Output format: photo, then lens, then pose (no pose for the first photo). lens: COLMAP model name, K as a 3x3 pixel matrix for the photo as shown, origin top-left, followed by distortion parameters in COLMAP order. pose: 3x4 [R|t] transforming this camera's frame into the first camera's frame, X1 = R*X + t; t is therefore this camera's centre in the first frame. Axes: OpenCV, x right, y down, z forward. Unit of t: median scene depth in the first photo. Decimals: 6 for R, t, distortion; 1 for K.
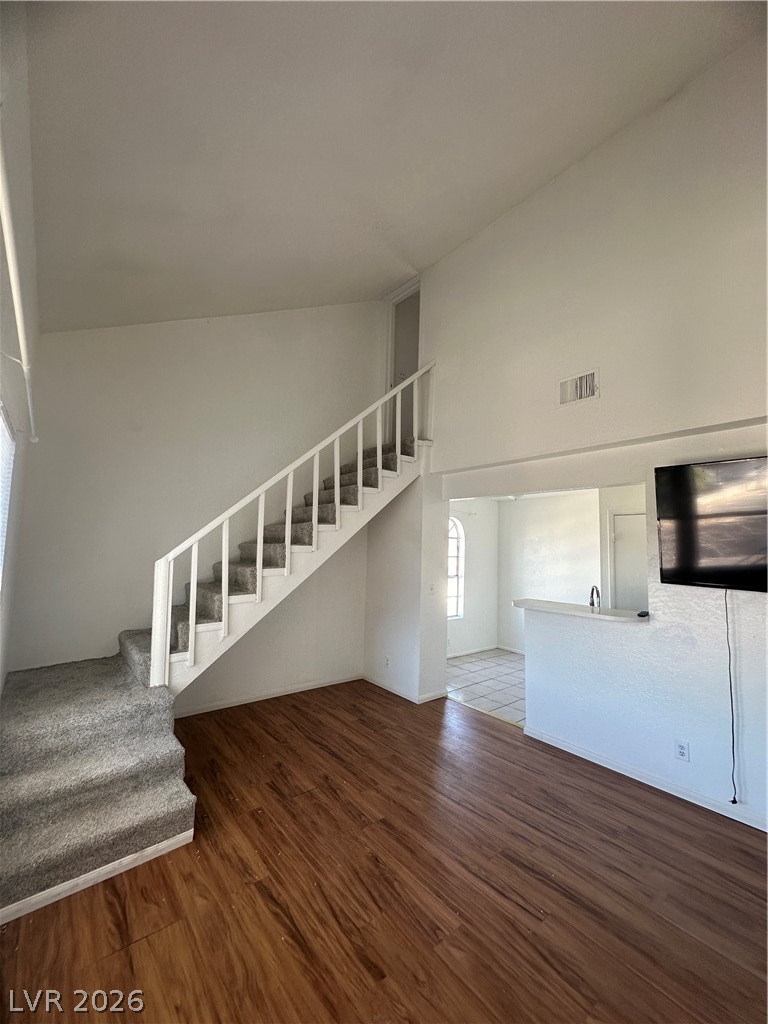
lens RADIAL K [[409.5, 0, 384.2], [0, 409.5, 512.6], [0, 0, 1]] dist [-0.000931, 0.000430]
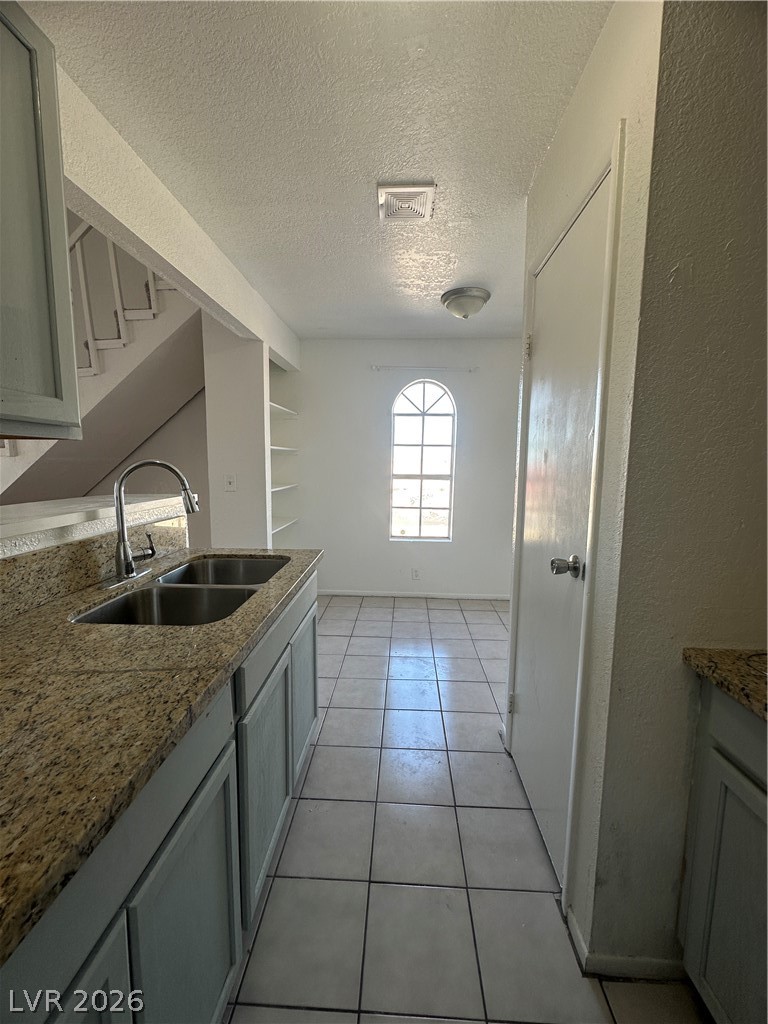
lens RADIAL K [[409.5, 0, 380.9], [0, 409.5, 513.6], [0, 0, 1]] dist [-0.000931, 0.000430]
pose [[0.736344, 0.063108, -0.673658, 1.258173], [0.071045, 0.982925, 0.169737, 0.232860], [0.672868, -0.172845, 0.719287, 1.130349]]
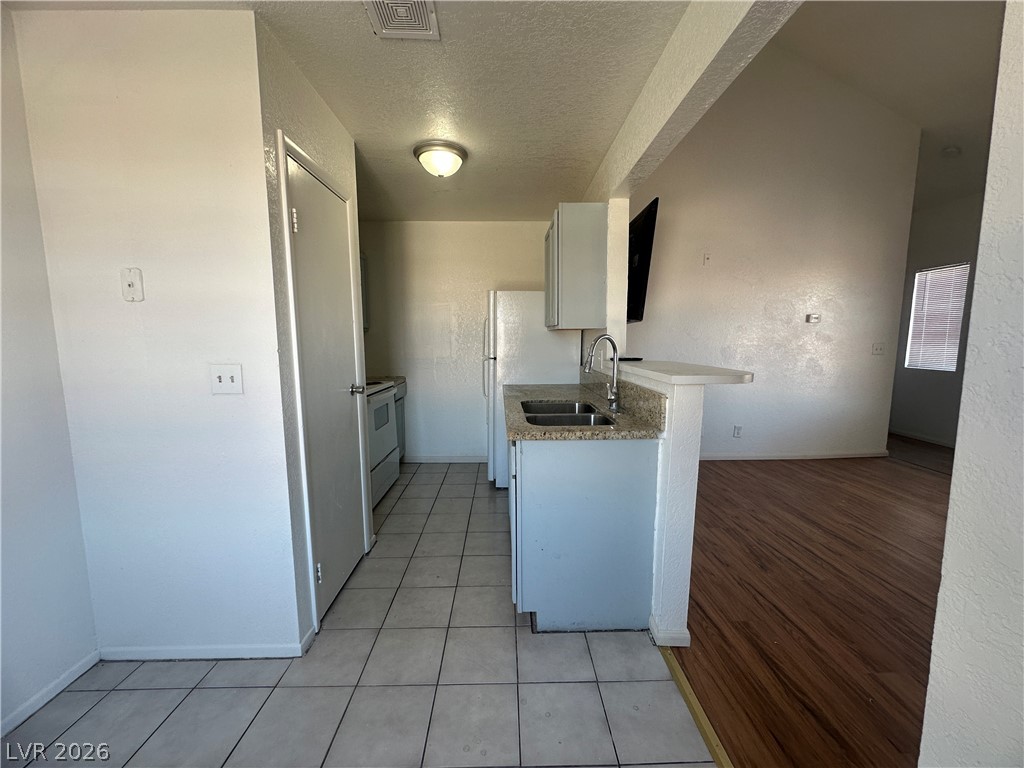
lens RADIAL K [[409.5, 0, 509.6], [0, 409.5, 386.4], [0, 0, 1]] dist [-0.000931, 0.000430]
pose [[-0.784883, -0.087505, 0.613435, 0.326431], [-0.063310, 0.996122, 0.061090, 0.299648], [-0.616402, 0.009112, -0.787379, 2.042372]]
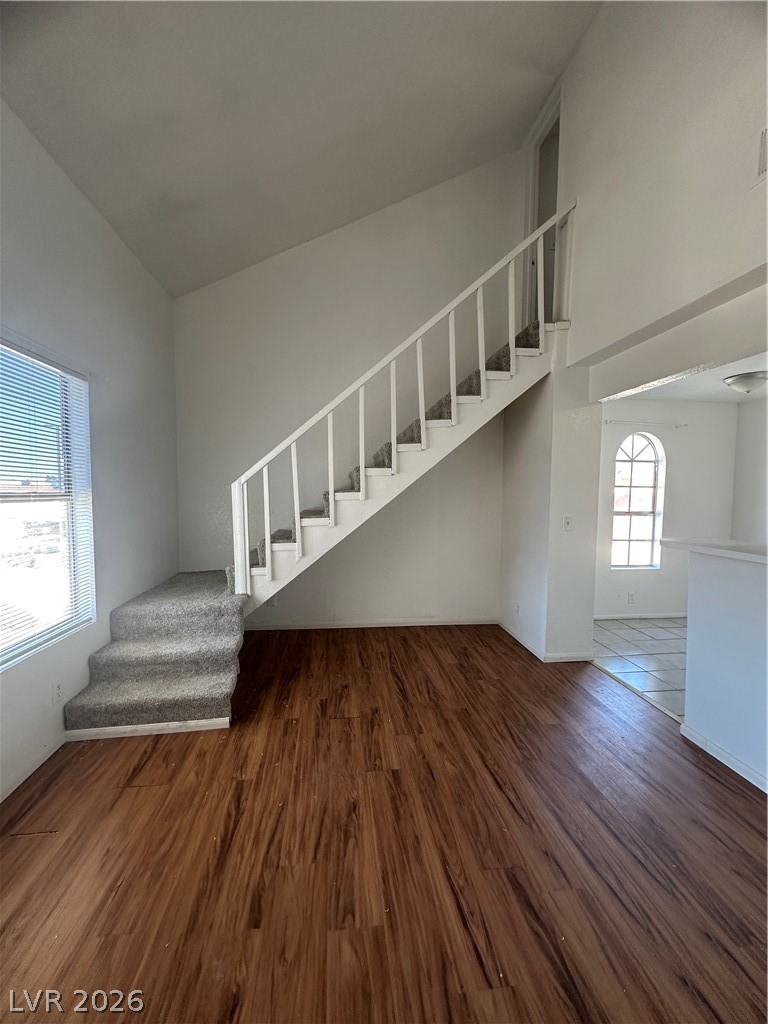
lens RADIAL K [[409.5, 0, 381.3], [0, 409.5, 513.2], [0, 0, 1]] dist [-0.000931, 0.000430]
pose [[0.843122, 0.007954, -0.537663, 0.389136], [0.061170, 0.991981, 0.110597, 0.105309], [0.534231, -0.126136, 0.835875, 0.301697]]
